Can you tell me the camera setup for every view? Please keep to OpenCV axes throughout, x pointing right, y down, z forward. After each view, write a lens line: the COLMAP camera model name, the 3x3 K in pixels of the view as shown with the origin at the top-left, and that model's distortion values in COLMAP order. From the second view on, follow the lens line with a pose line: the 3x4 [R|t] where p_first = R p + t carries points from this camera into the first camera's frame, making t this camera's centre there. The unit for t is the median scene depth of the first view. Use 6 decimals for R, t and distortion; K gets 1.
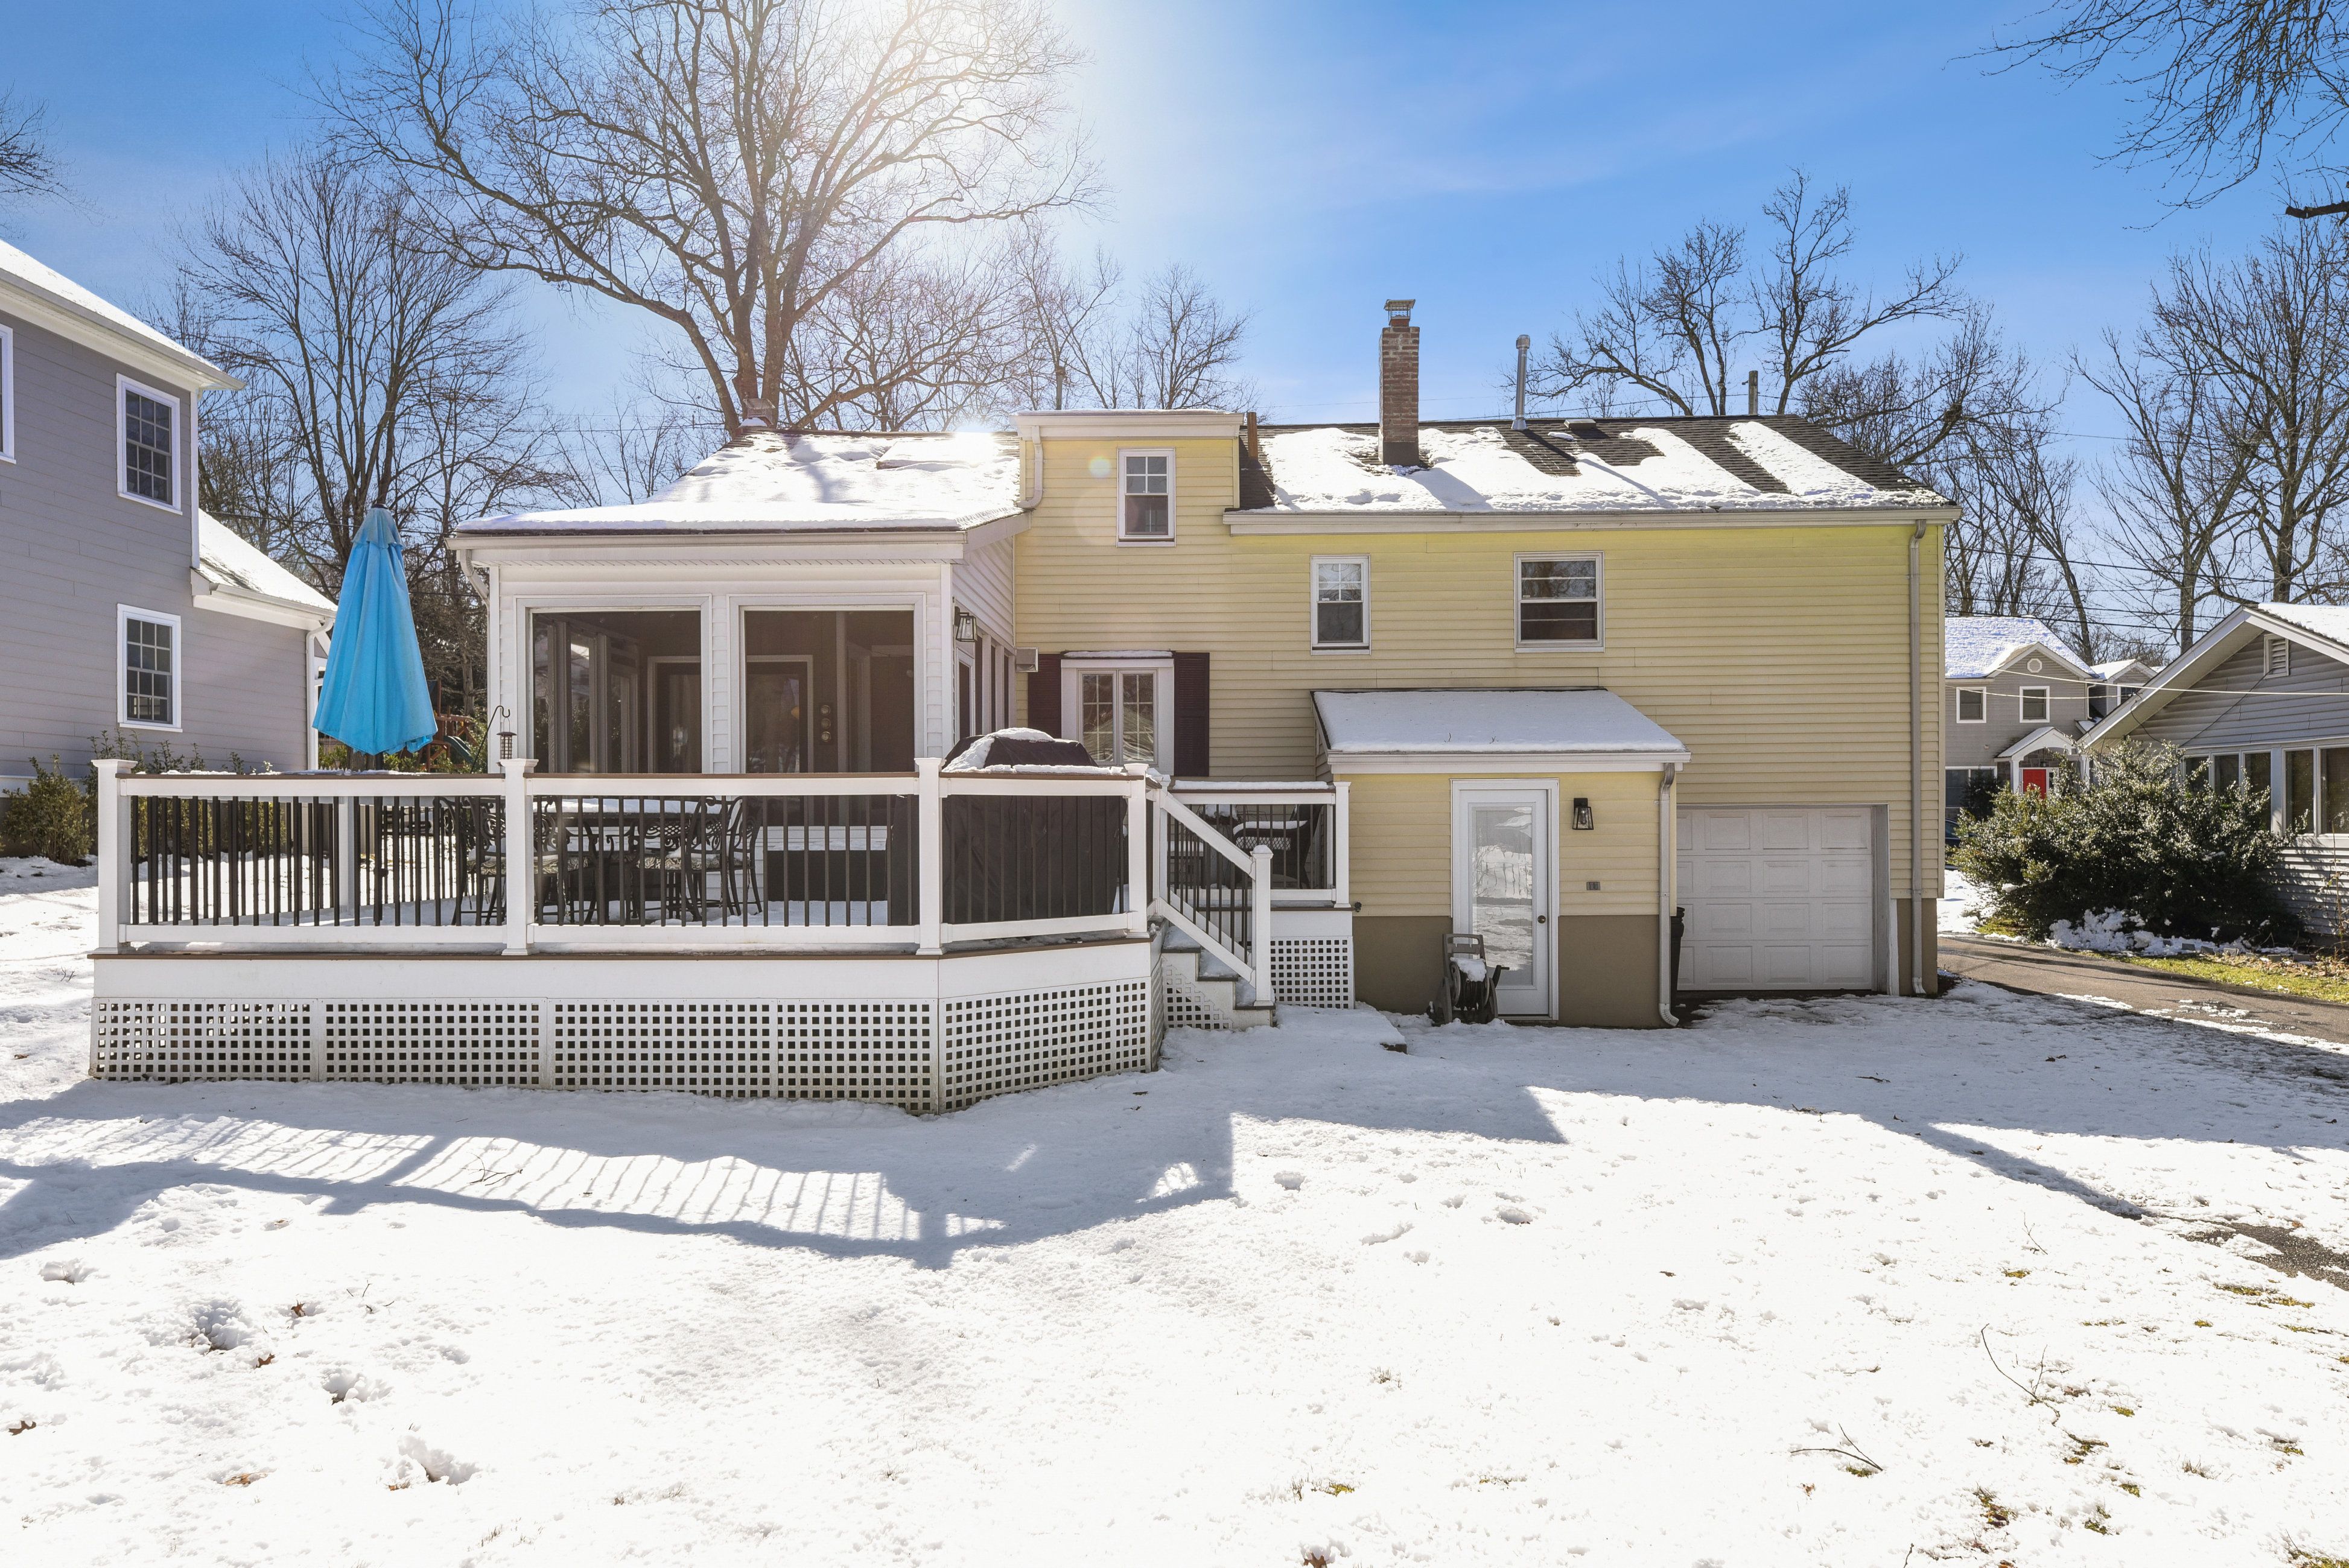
lens RADIAL K [[1470.2, 0, 1177.4], [0, 1470.2, 835.9], [0, 0, 1]] dist [0.004632, -0.002325]
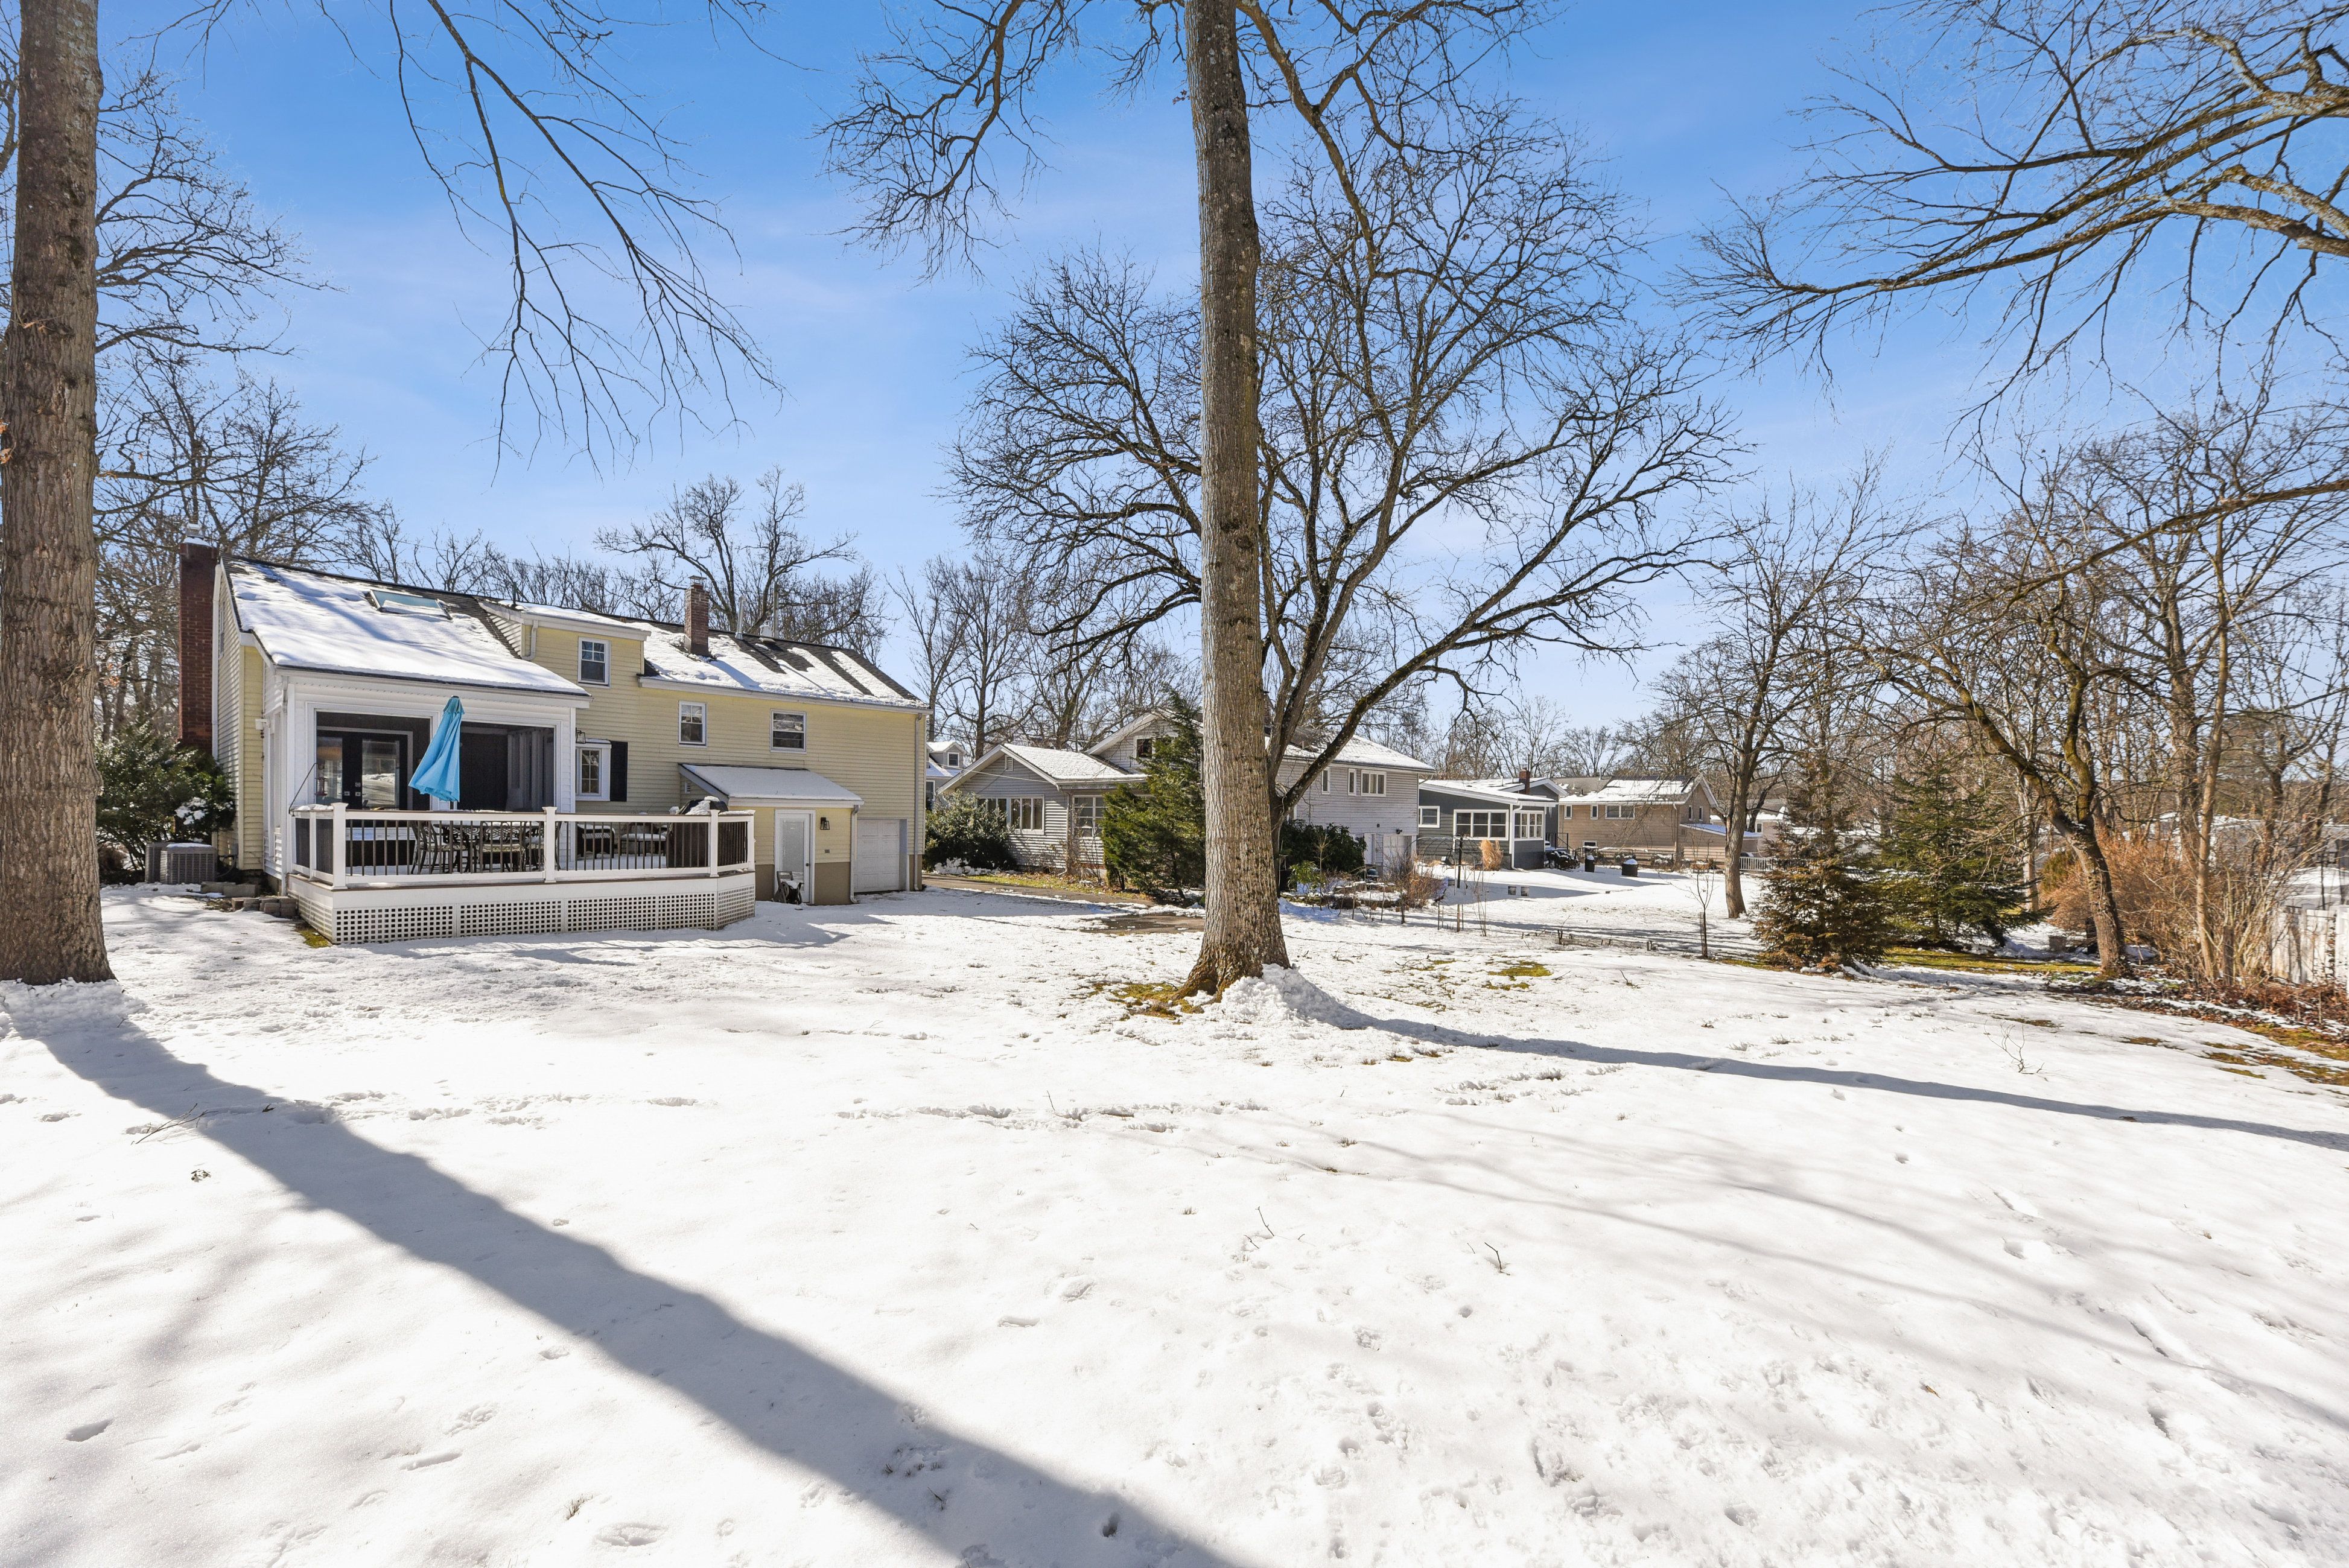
lens RADIAL K [[936.9, 0, 1170.6], [0, 936.9, 803.0], [0, 0, 1]] dist [0.000135, 0.000013]
pose [[0.643440, 0.024212, 0.765114, -0.498400], [-0.010404, 0.999684, -0.022885, -0.016157], [-0.765426, 0.006765, 0.643489, -0.442632]]
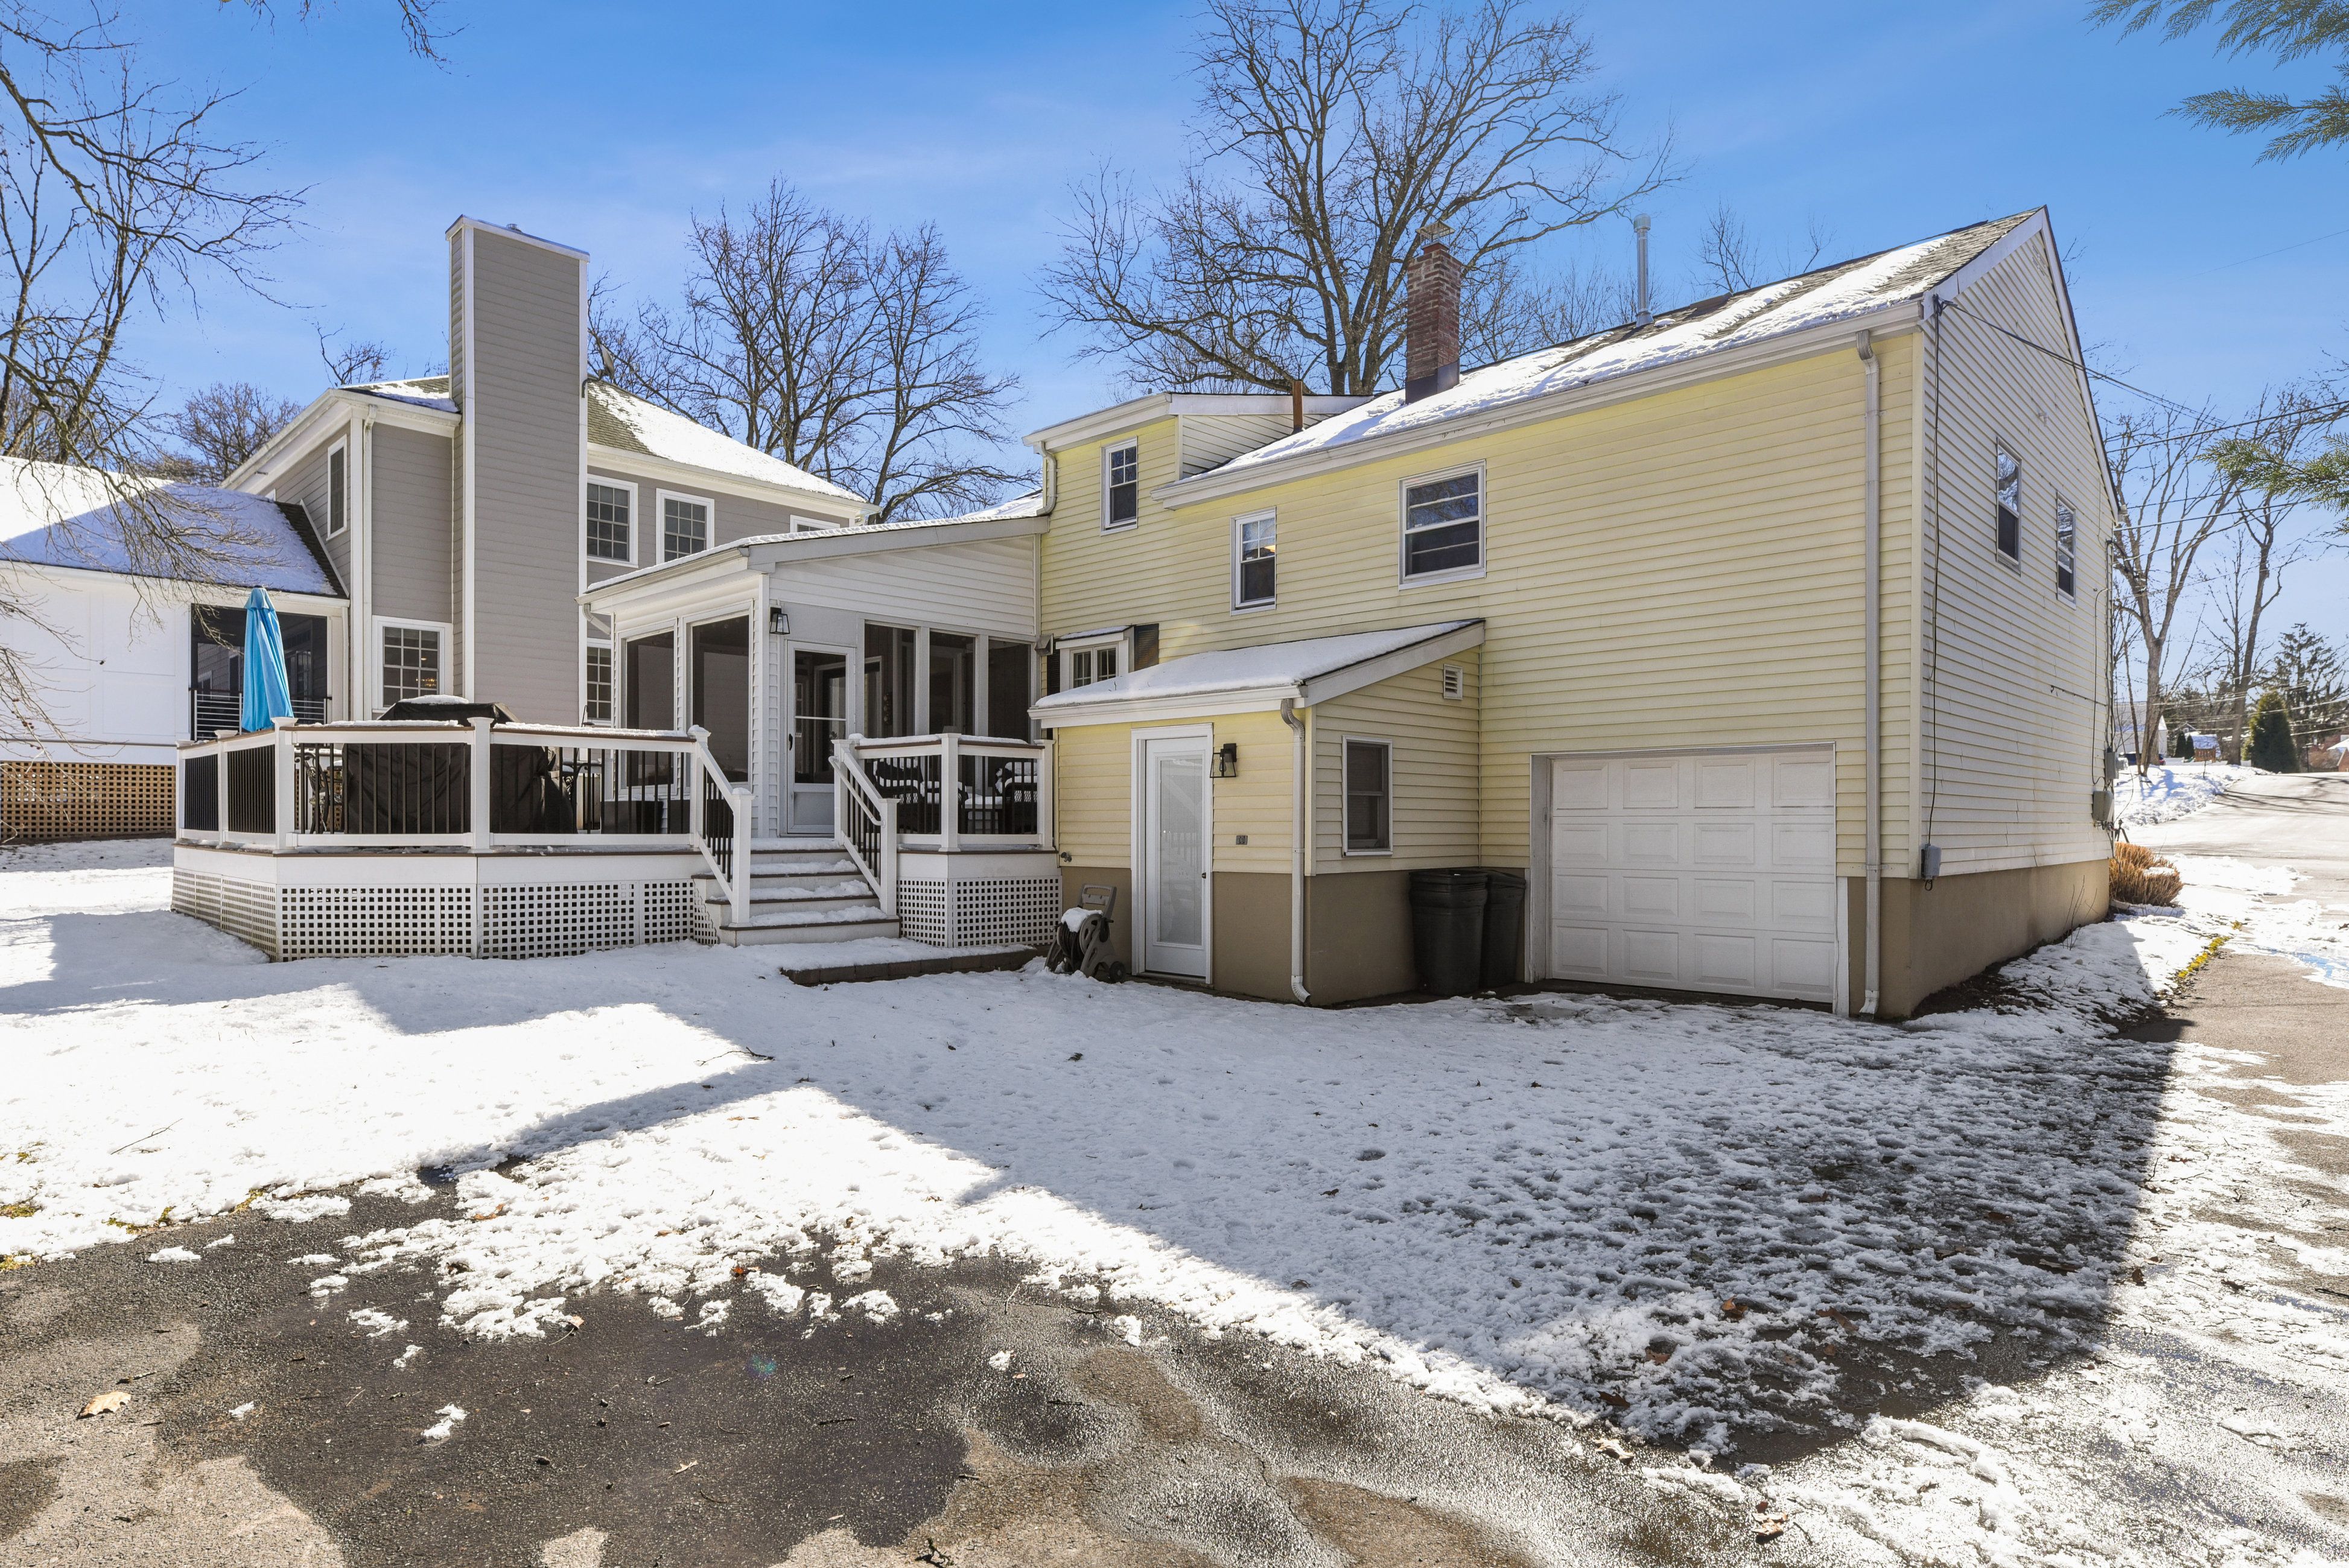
lens RADIAL K [[1156.4, 0, 1165.6], [0, 1156.4, 829.8], [0, 0, 1]] dist [0.002037, -0.000003]
pose [[0.744007, 0.030490, -0.667476, 0.610304], [-0.014761, 0.999465, 0.029202, 0.006330], [0.668009, -0.011873, 0.744059, 0.364903]]
